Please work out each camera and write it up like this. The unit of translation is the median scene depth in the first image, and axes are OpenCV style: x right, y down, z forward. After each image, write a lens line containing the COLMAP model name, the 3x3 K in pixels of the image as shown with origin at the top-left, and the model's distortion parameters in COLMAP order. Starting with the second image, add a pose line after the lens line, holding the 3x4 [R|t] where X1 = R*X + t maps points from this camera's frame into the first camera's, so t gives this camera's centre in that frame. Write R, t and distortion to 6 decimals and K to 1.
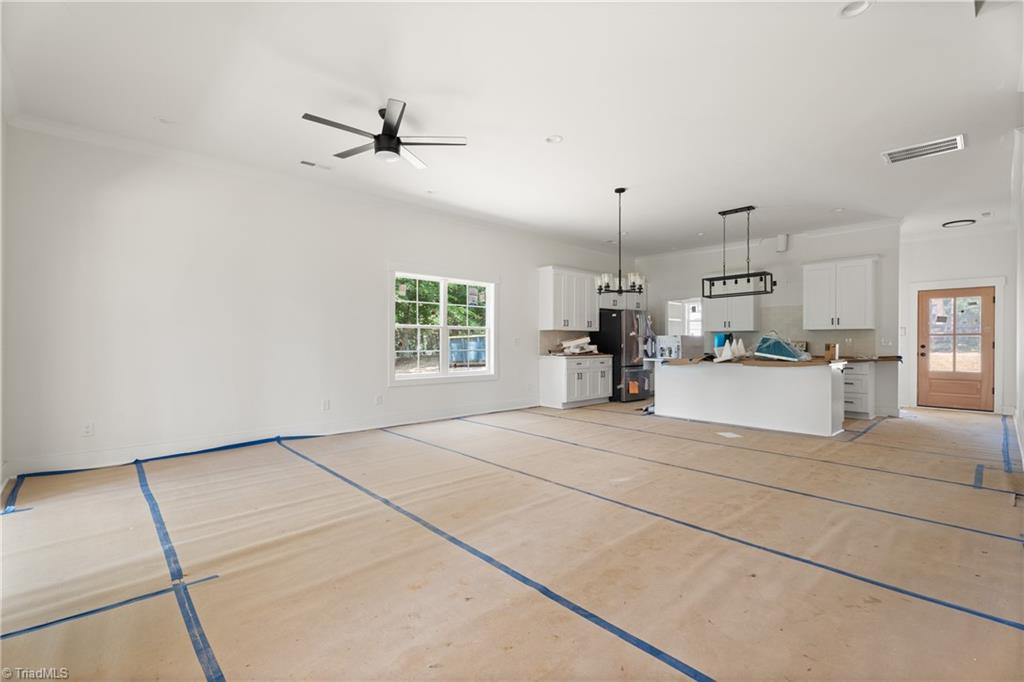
lens RADIAL K [[457.9, 0, 510.0], [0, 457.9, 333.9], [0, 0, 1]] dist [0.002235, 0.000700]
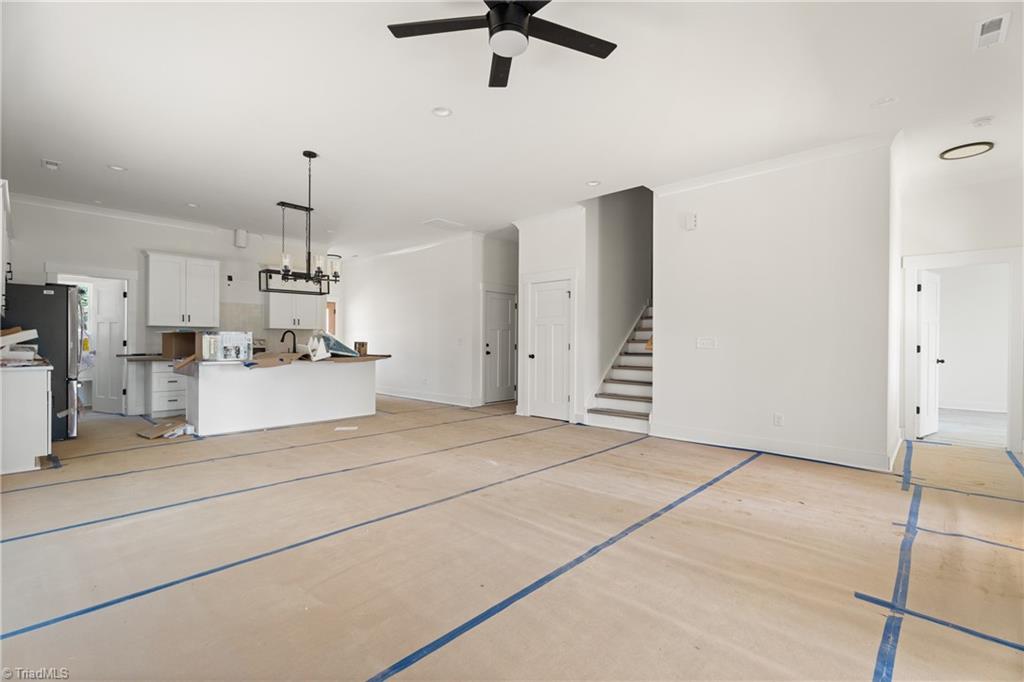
lens RADIAL K [[457.9, 0, 510.0], [0, 457.9, 333.9], [0, 0, 1]] dist [0.002235, 0.000700]
pose [[-0.074664, 0.014989, 0.997096, -0.528539], [-0.024325, 0.999562, -0.016848, 0.009687], [-0.996912, -0.025512, -0.074267, 0.617588]]
